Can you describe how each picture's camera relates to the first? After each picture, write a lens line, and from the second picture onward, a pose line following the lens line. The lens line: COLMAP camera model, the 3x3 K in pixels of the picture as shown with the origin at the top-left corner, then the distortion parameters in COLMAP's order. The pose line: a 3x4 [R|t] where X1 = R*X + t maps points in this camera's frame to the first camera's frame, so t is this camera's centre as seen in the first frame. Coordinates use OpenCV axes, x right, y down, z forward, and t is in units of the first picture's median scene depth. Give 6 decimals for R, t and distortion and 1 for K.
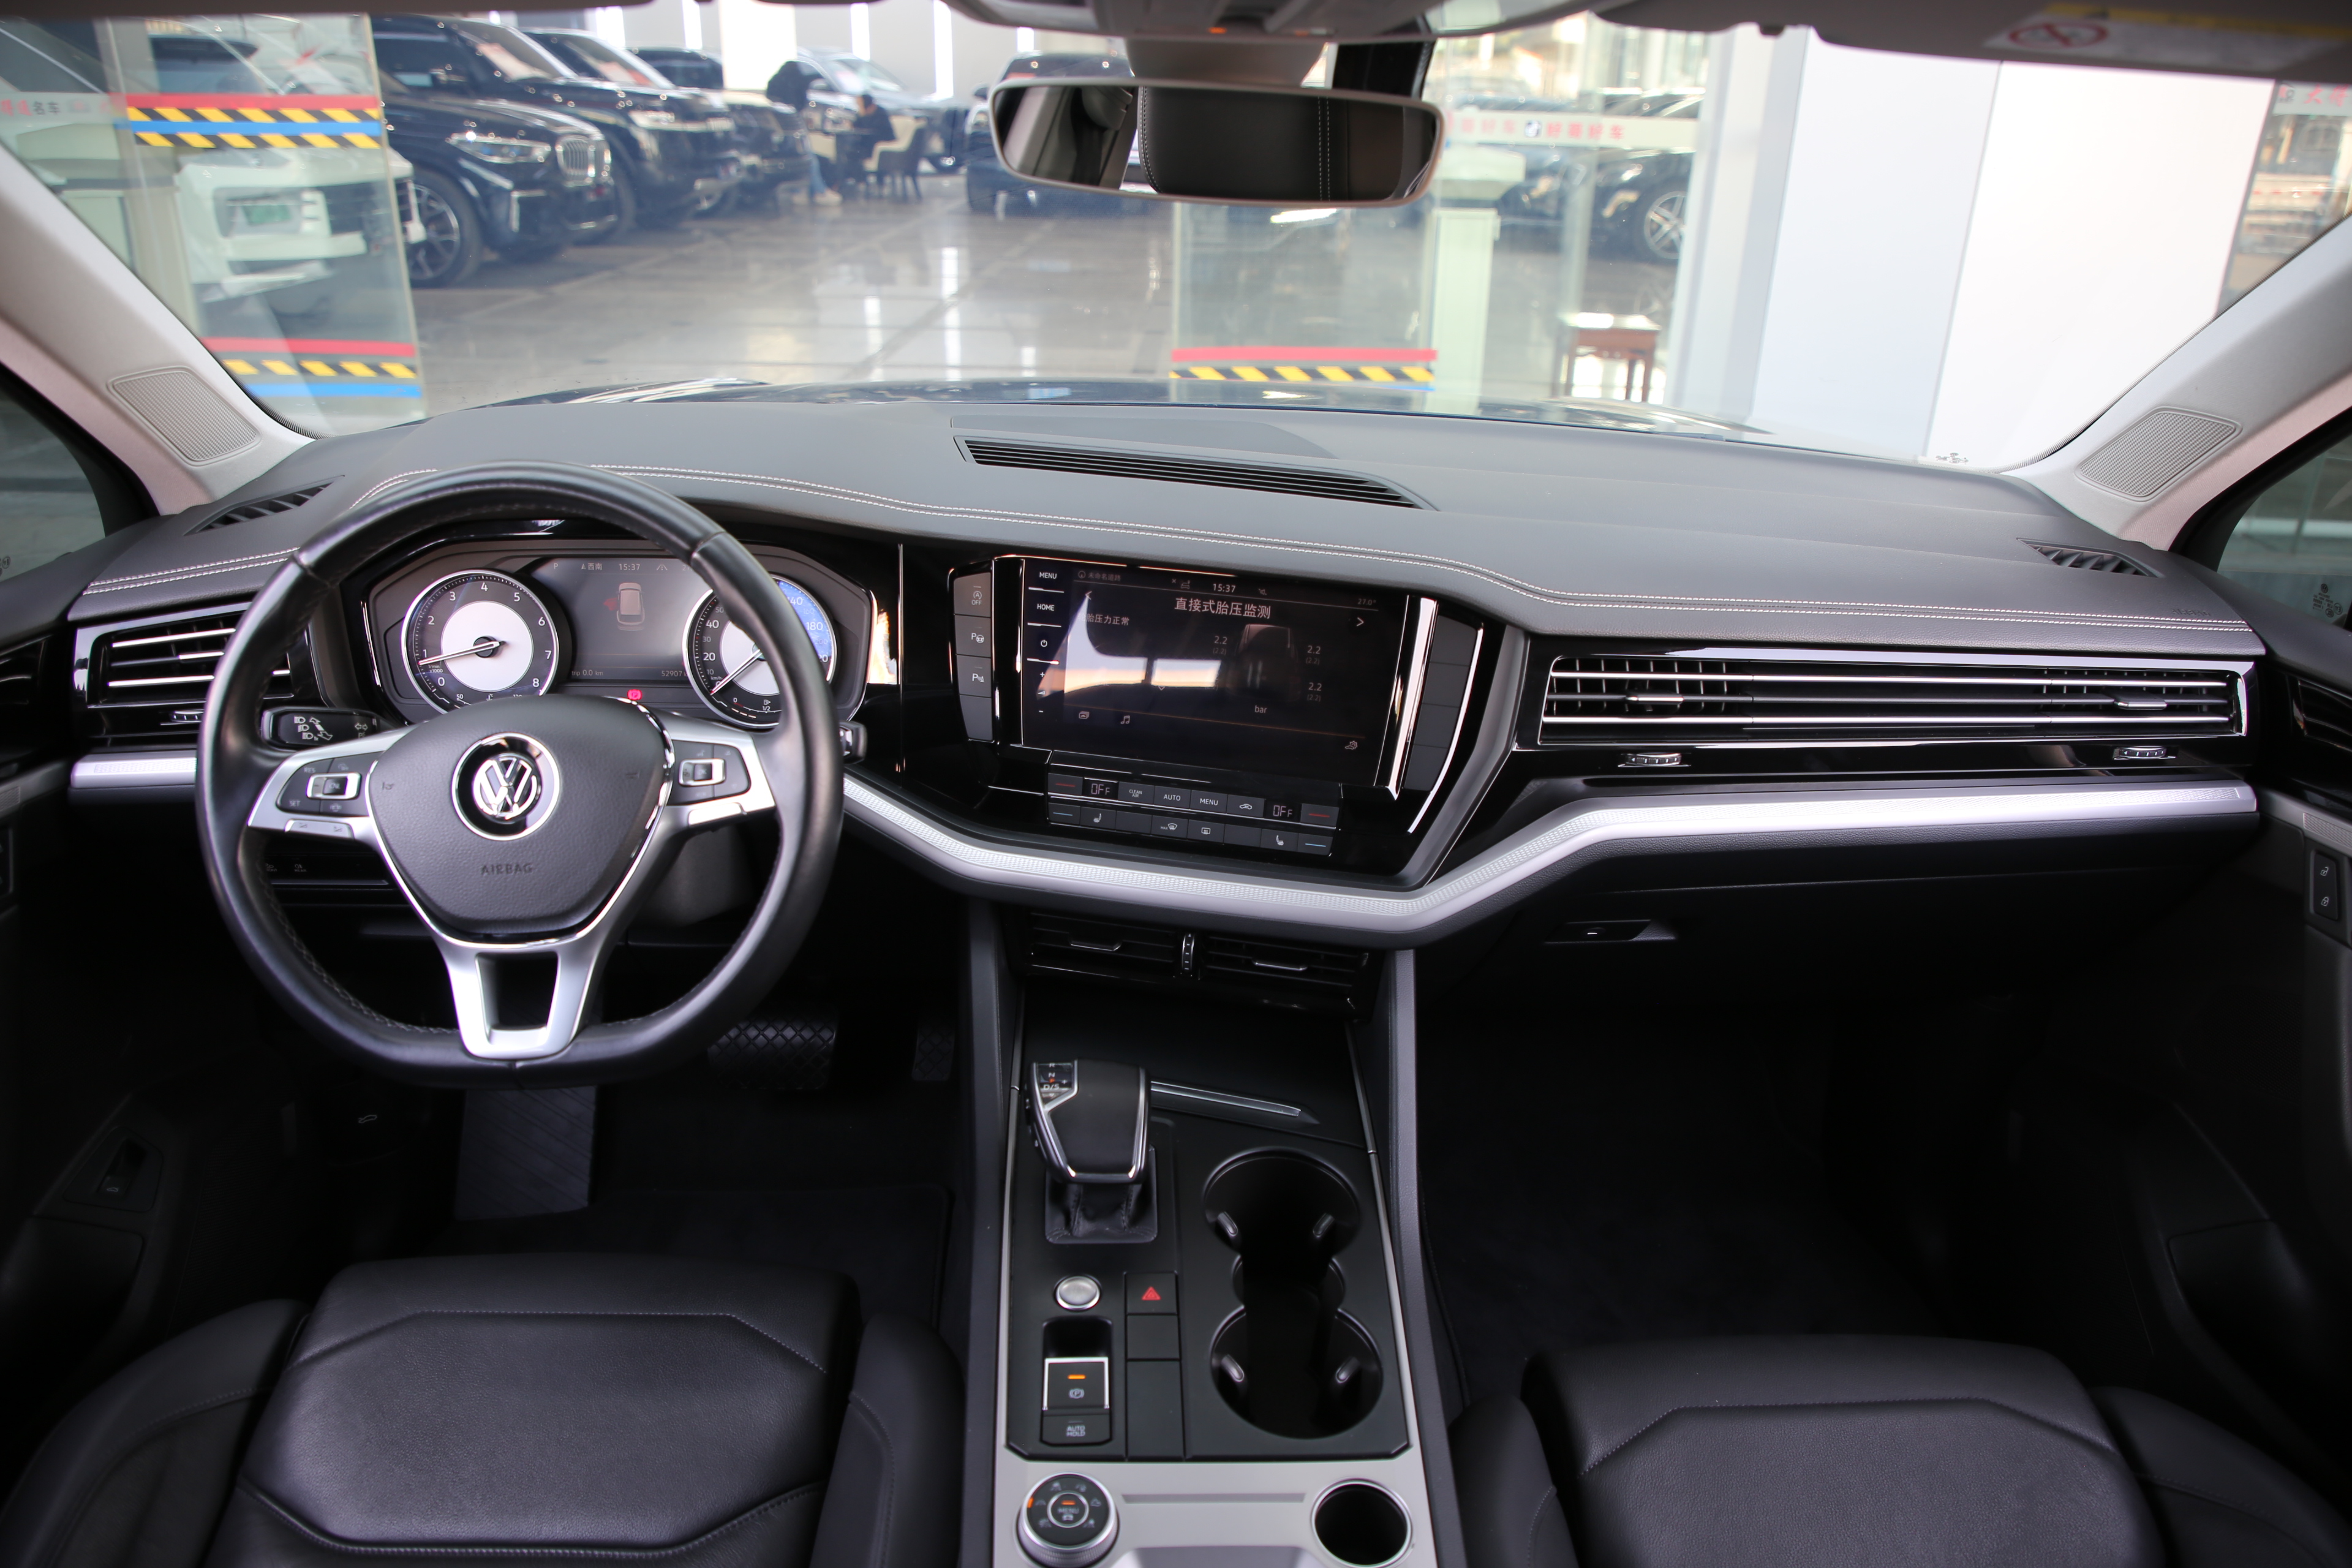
lens RADIAL K [[1580.9, 0, 1172.3], [0, 1580.9, 791.9], [0, 0, 1]] dist [-0.078116, 0.028256]
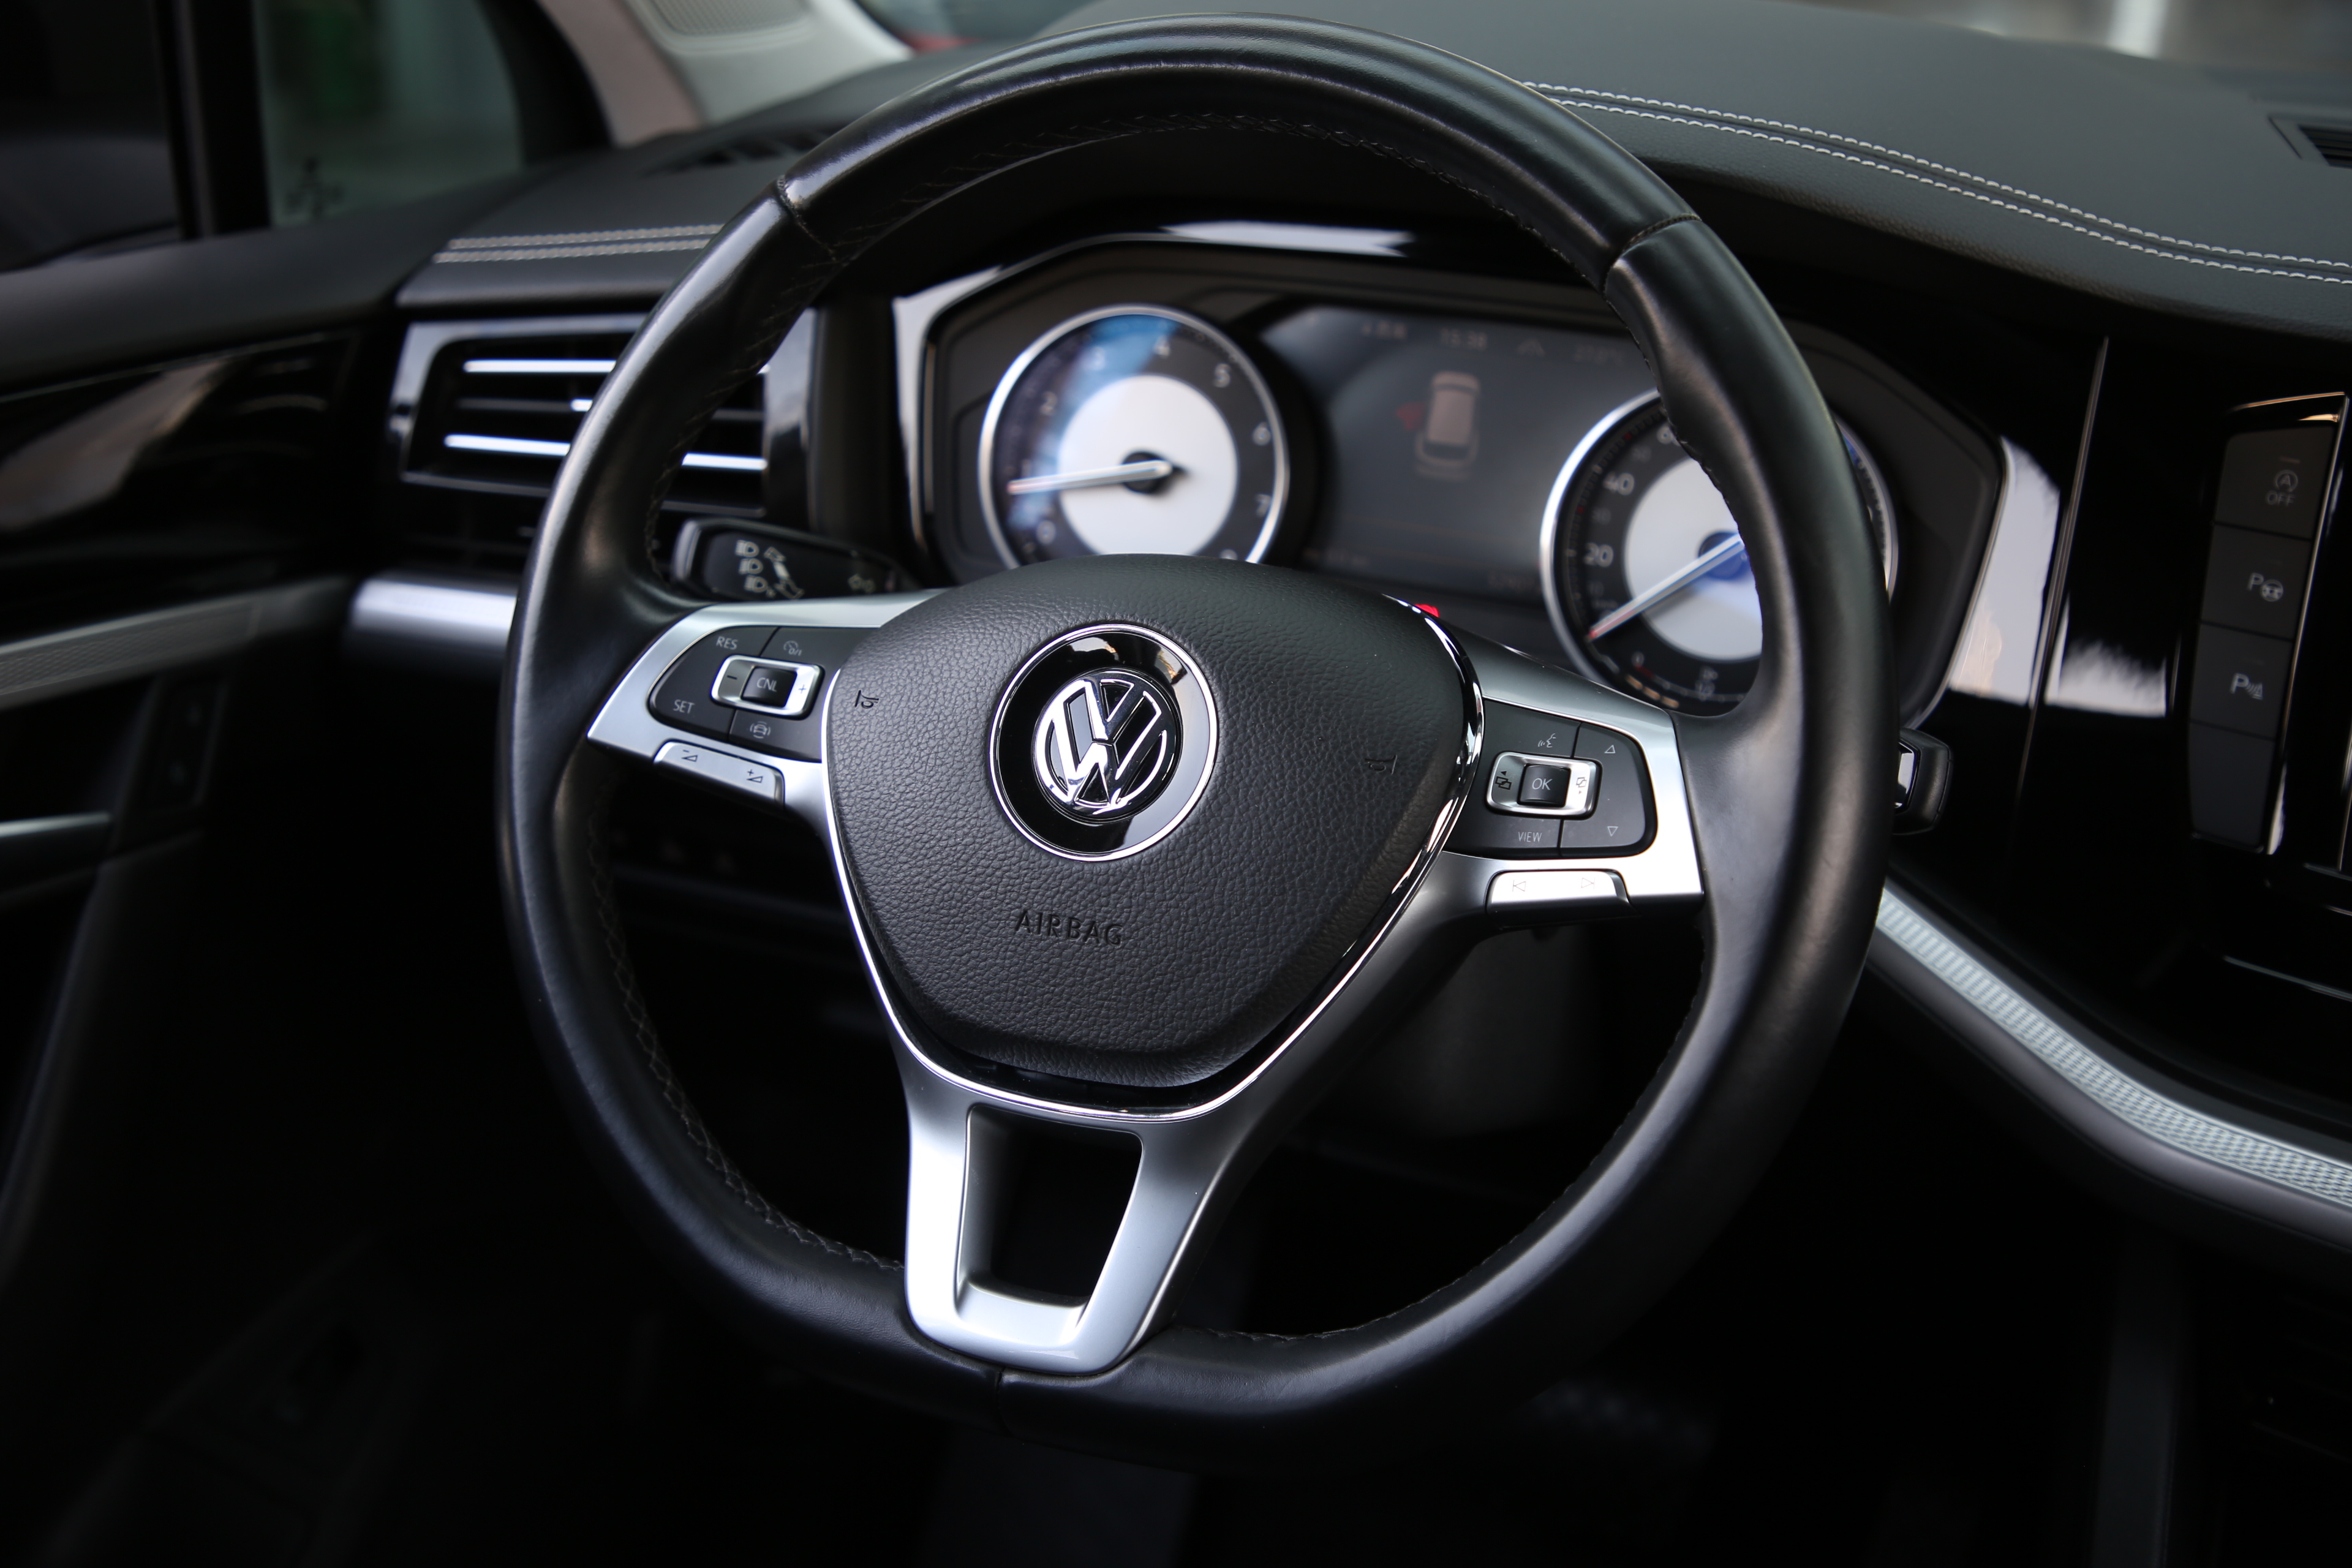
lens RADIAL K [[2786.1, 0, 1155.8], [0, 2786.1, 769.7], [0, 0, 1]] dist [0.098117, 0.000000]
pose [[0.896970, 0.156638, -0.413412, -0.076381], [-0.182808, 0.982850, -0.024241, 0.017659], [0.402525, 0.097318, 0.910221, 0.253383]]
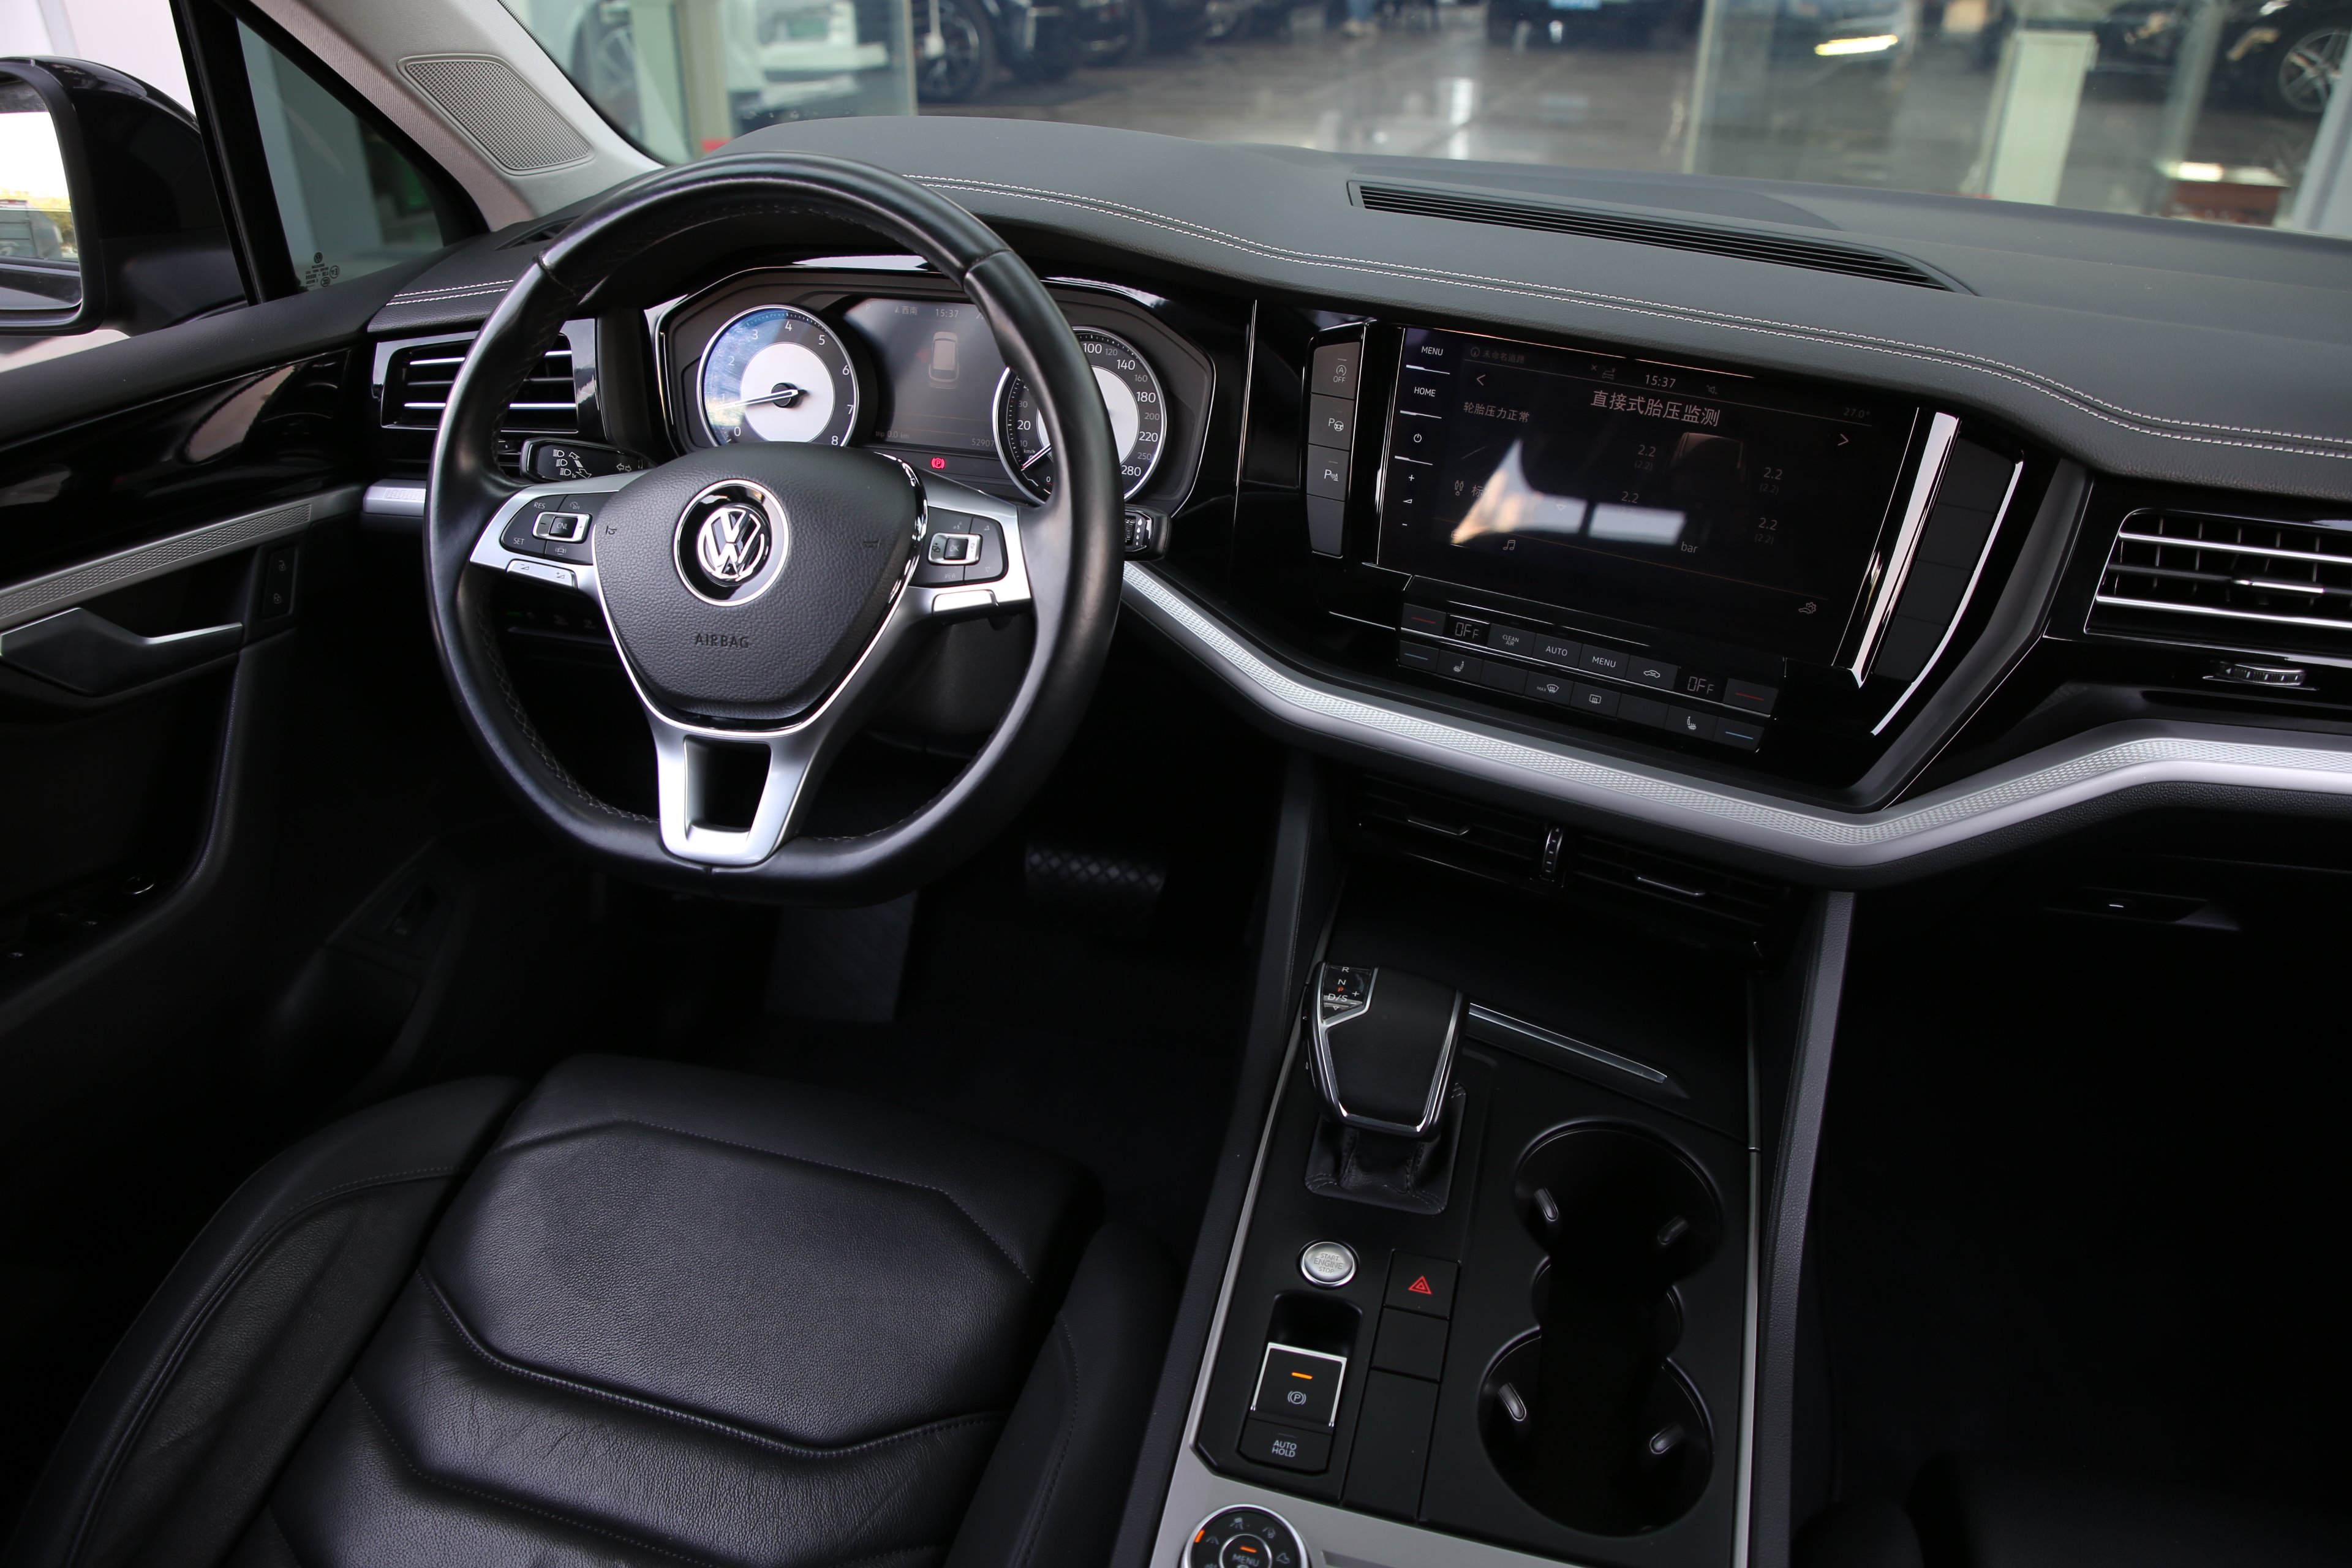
lens RADIAL K [[1580.9, 0, 1161.1], [0, 1580.9, 778.2], [0, 0, 1]] dist [-0.078116, 0.028256]
pose [[0.951914, 0.133692, -0.275655, 0.038119], [-0.110344, 0.988990, 0.098608, 0.011192], [0.285803, -0.063450, 0.956186, 0.214866]]
